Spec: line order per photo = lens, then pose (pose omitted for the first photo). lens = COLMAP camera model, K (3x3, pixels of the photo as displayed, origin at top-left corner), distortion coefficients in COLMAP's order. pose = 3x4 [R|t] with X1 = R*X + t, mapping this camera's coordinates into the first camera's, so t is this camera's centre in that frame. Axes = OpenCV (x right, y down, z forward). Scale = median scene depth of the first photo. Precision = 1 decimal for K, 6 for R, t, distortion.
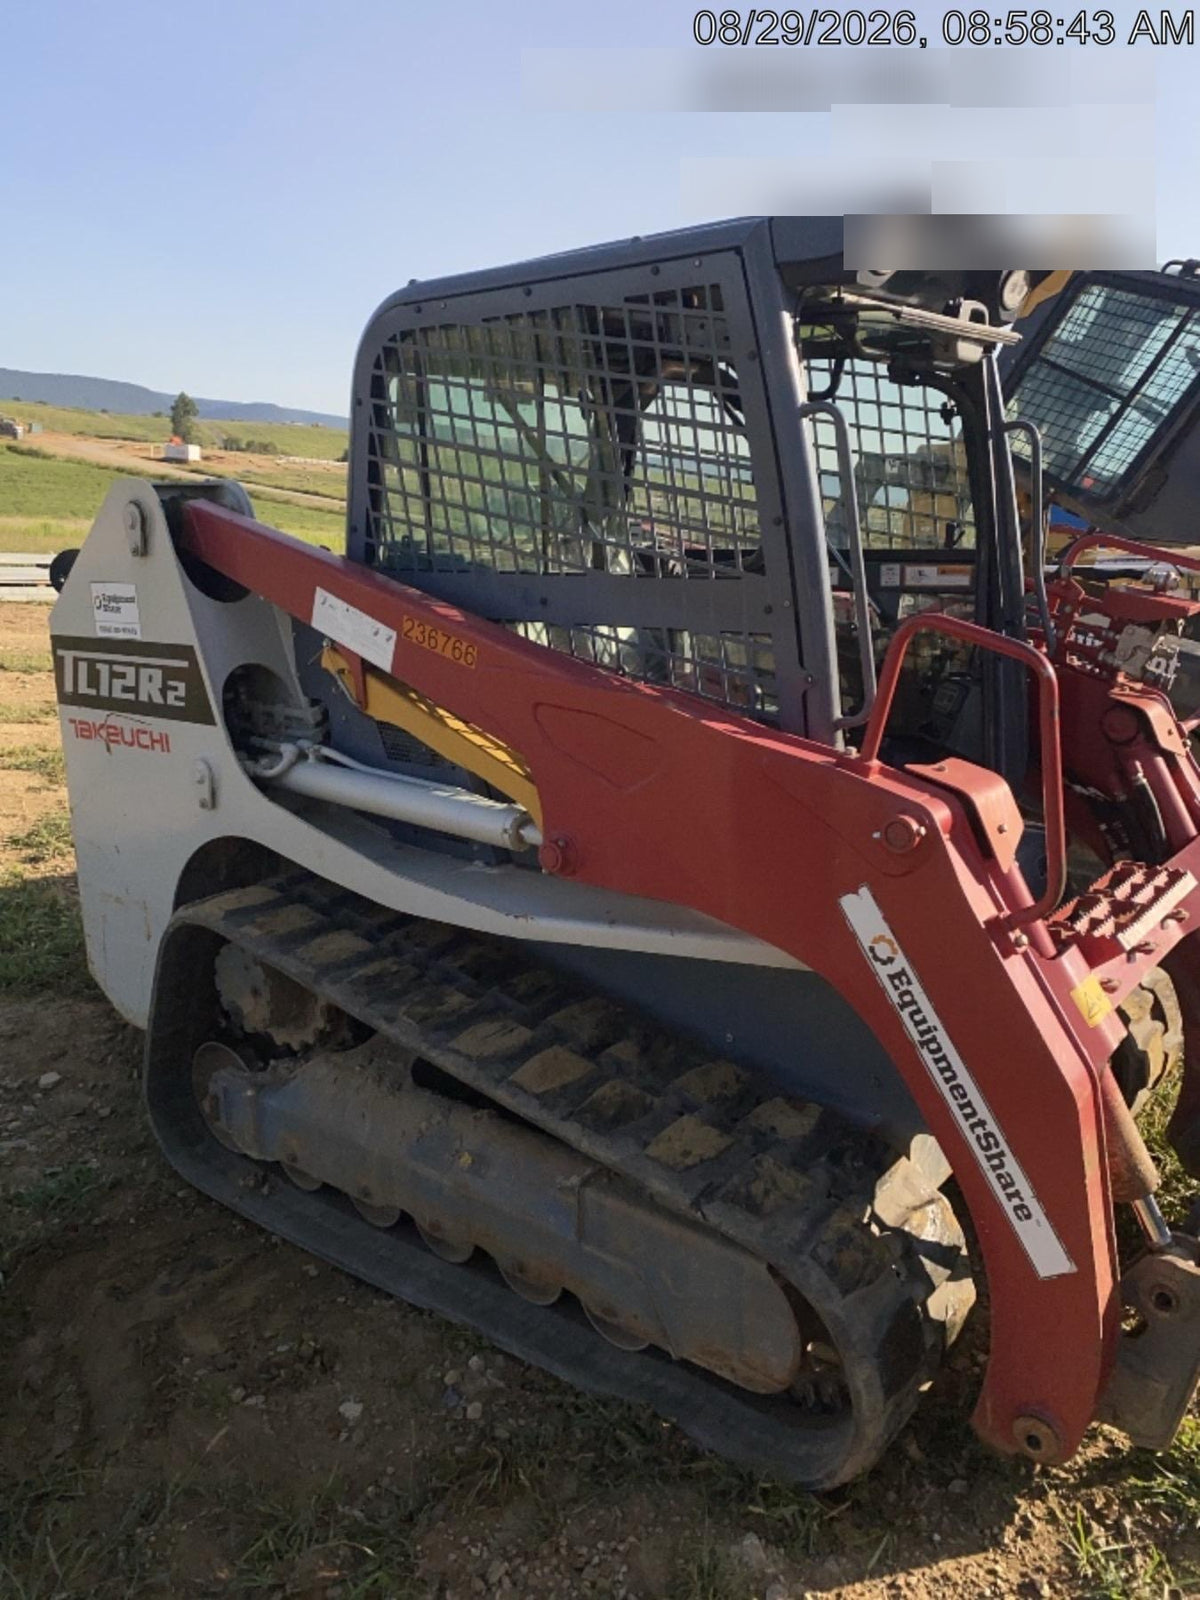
lens RADIAL K [[1264.7, 0, 598.0], [0, 1264.7, 825.1], [0, 0, 1]] dist [0.031535, -0.001136]
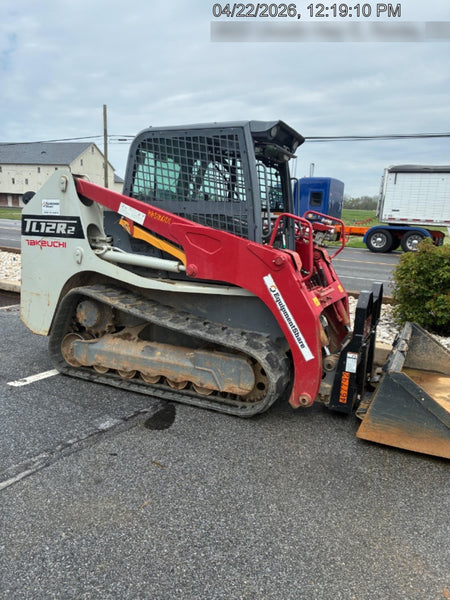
lens RADIAL K [[468.6, 0, 225.0], [0, 468.6, 300.0], [0, 0, 1]] dist [-0.002212, -0.003801]
pose [[0.970765, 0.034548, 0.237531, -0.247697], [-0.018659, 0.997455, -0.068821, 0.195501], [-0.239305, 0.062377, 0.968939, -0.410455]]
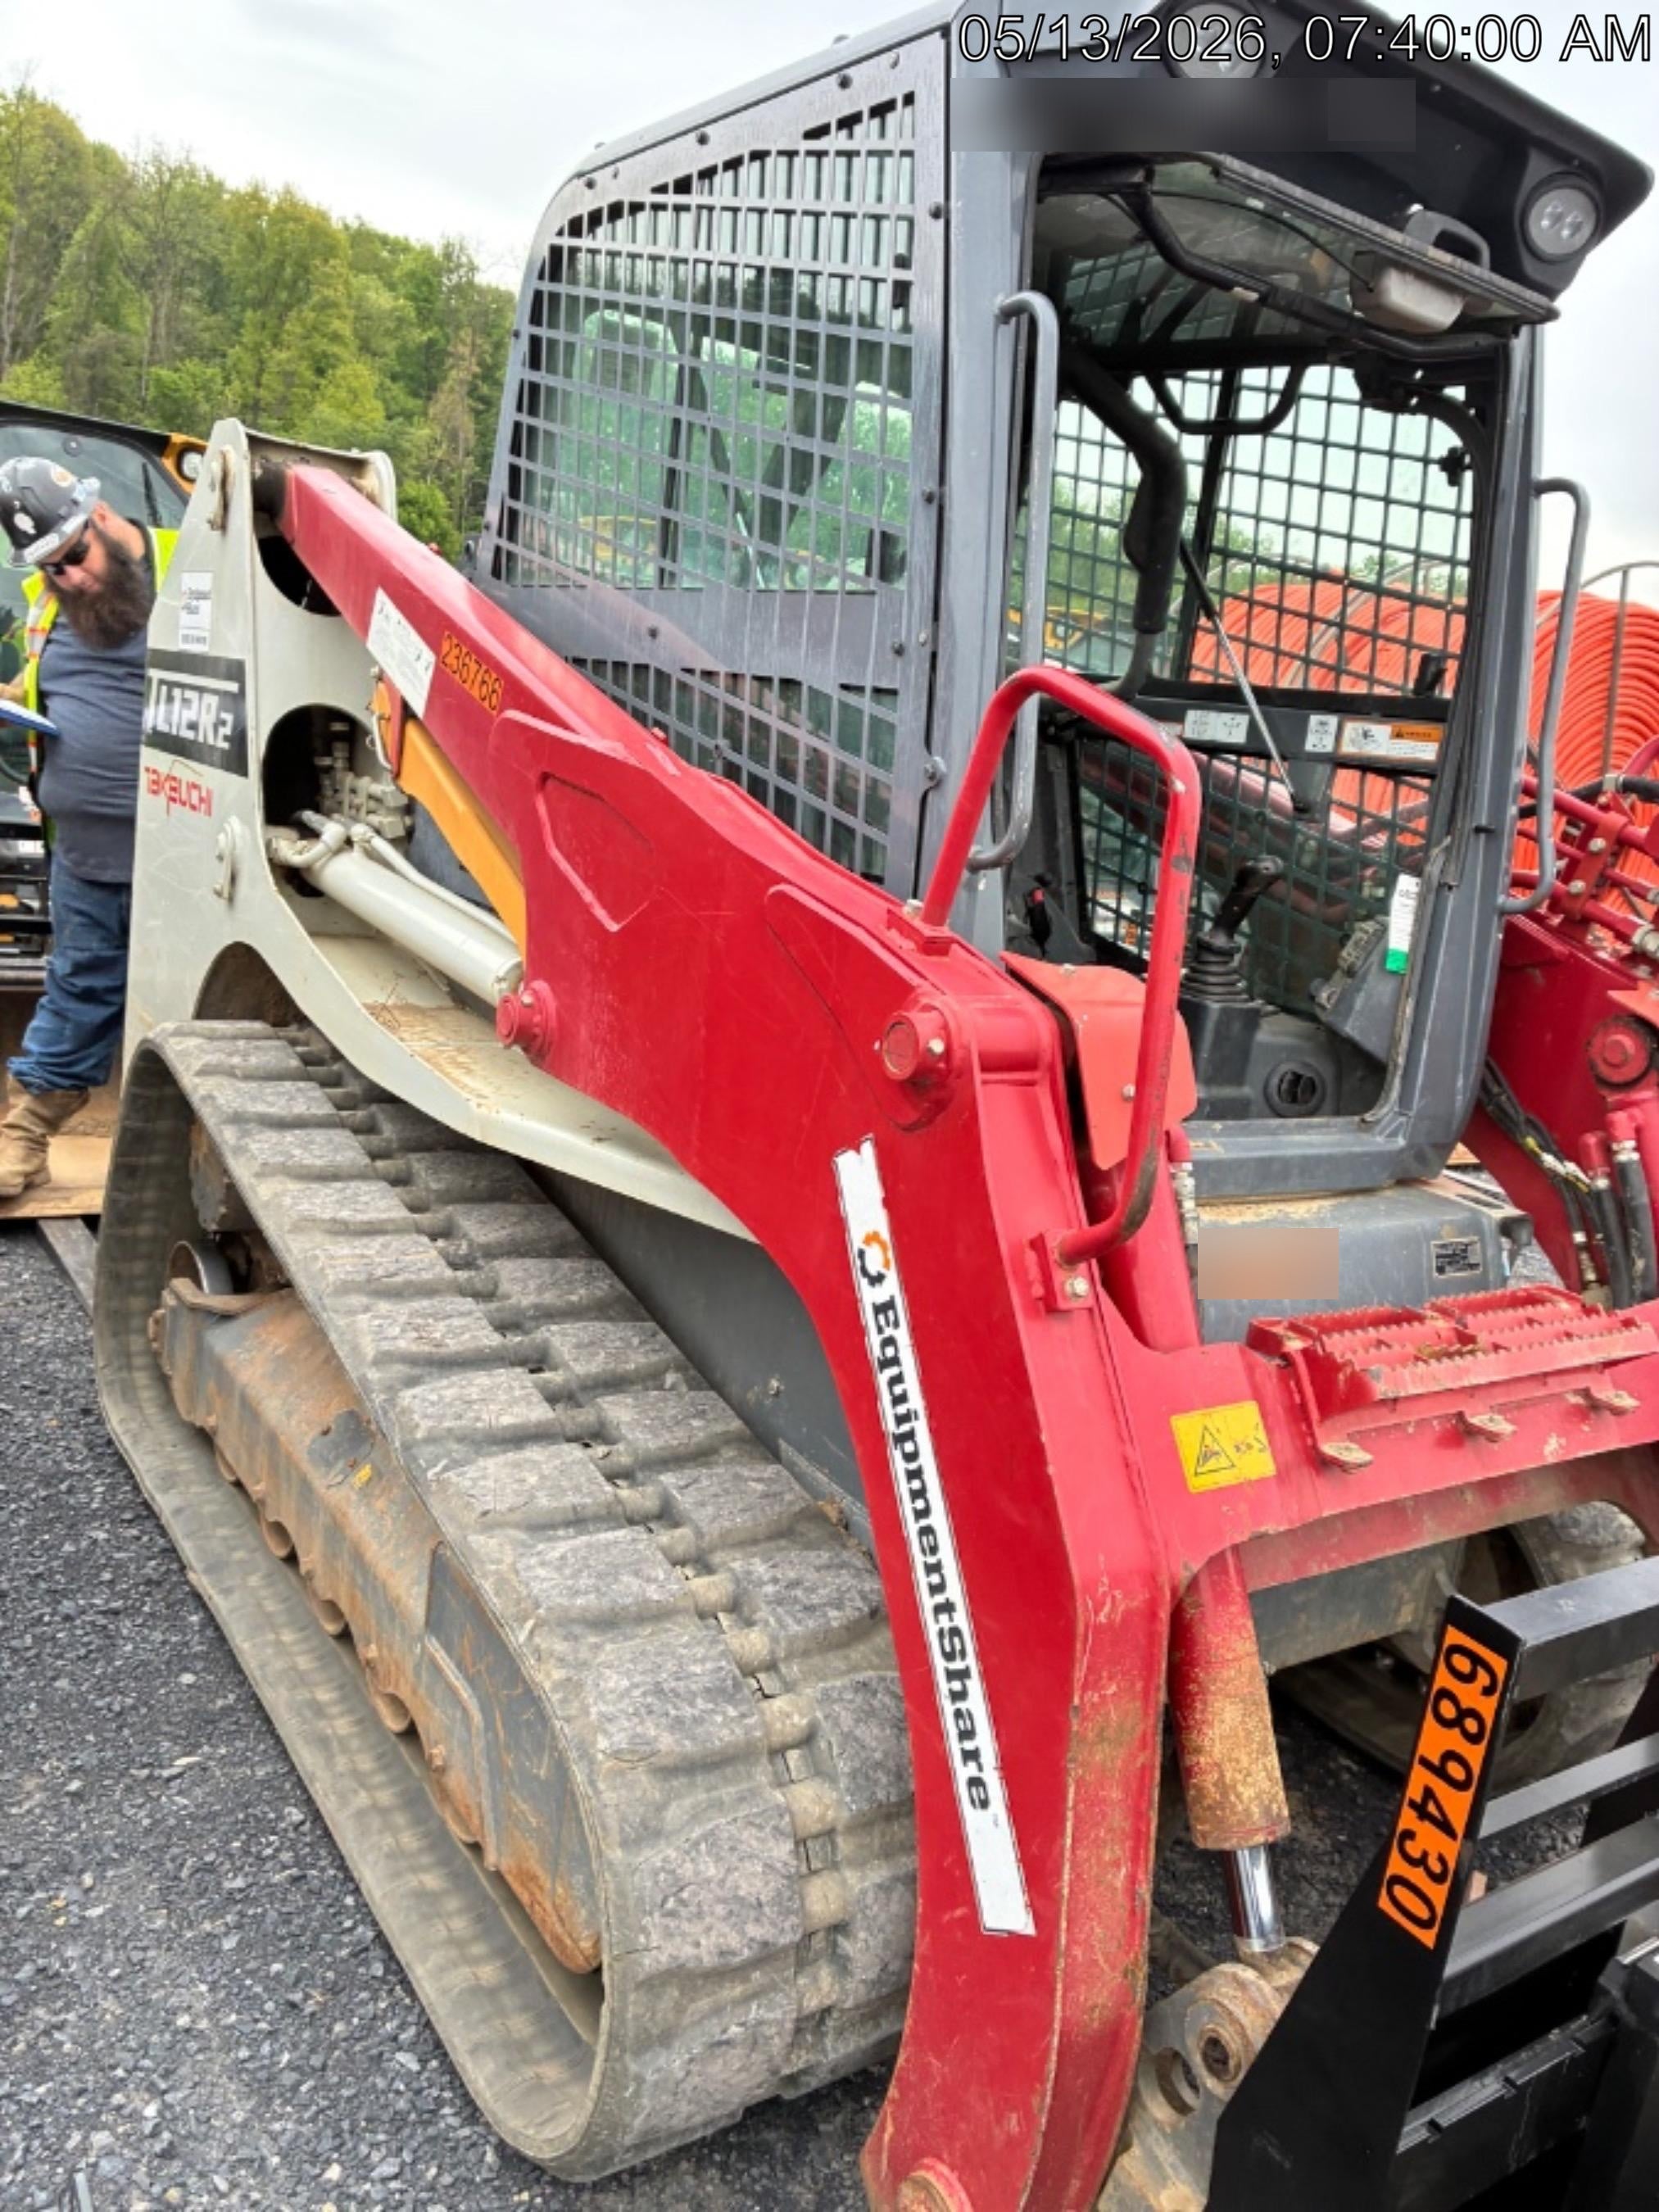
lens RADIAL K [[1666.1, 0, 829.5], [0, 1666.1, 1106.0], [0, 0, 1]] dist [0.033000, -0.001025]
pose [[0.945870, 0.208757, -0.248495, 0.289435], [-0.215226, 0.976564, 0.001164, 0.028540], [0.242914, 0.052381, 0.968632, 0.220466]]
